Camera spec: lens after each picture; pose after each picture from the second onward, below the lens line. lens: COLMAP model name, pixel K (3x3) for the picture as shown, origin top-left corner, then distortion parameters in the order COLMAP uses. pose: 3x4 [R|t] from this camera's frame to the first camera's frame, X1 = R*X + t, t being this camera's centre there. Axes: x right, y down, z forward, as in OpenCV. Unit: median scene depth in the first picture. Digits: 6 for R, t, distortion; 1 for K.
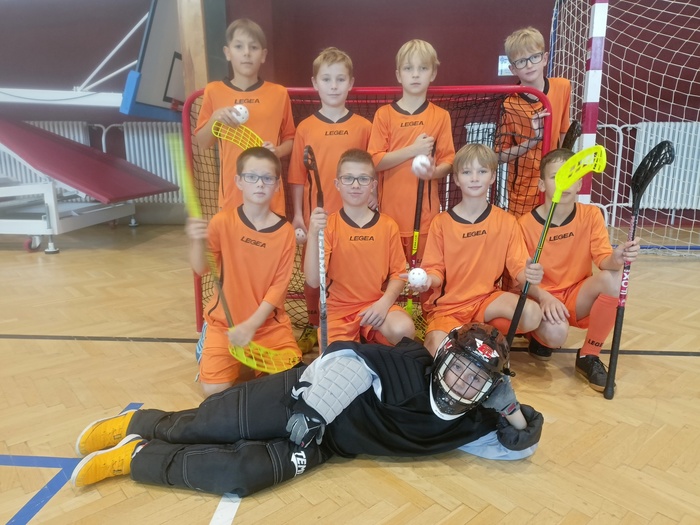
lens RADIAL K [[546.9, 0, 350.0], [0, 546.9, 262.5], [0, 0, 1]] dist [0.002430, 0.001247]
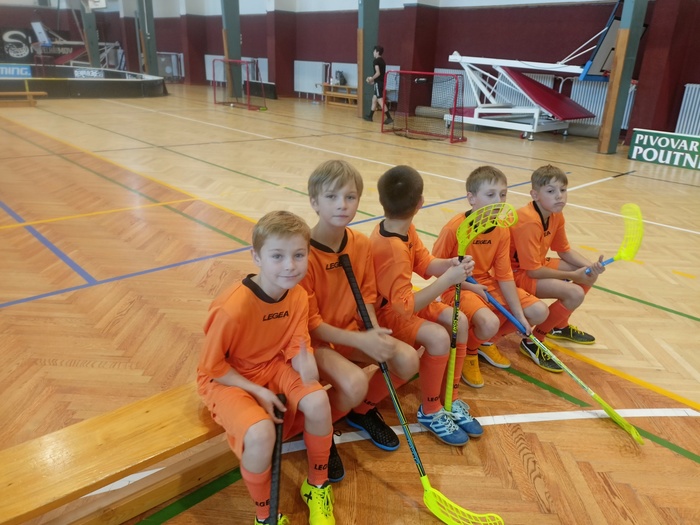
lens RADIAL K [[546.9, 0, 350.0], [0, 546.9, 262.5], [0, 0, 1]] dist [0.002430, 0.001247]
pose [[0.758702, 0.254921, -0.599489, 0.346822], [-0.175580, 0.966220, 0.188656, 0.165416], [0.627330, -0.037875, 0.777832, -1.166460]]
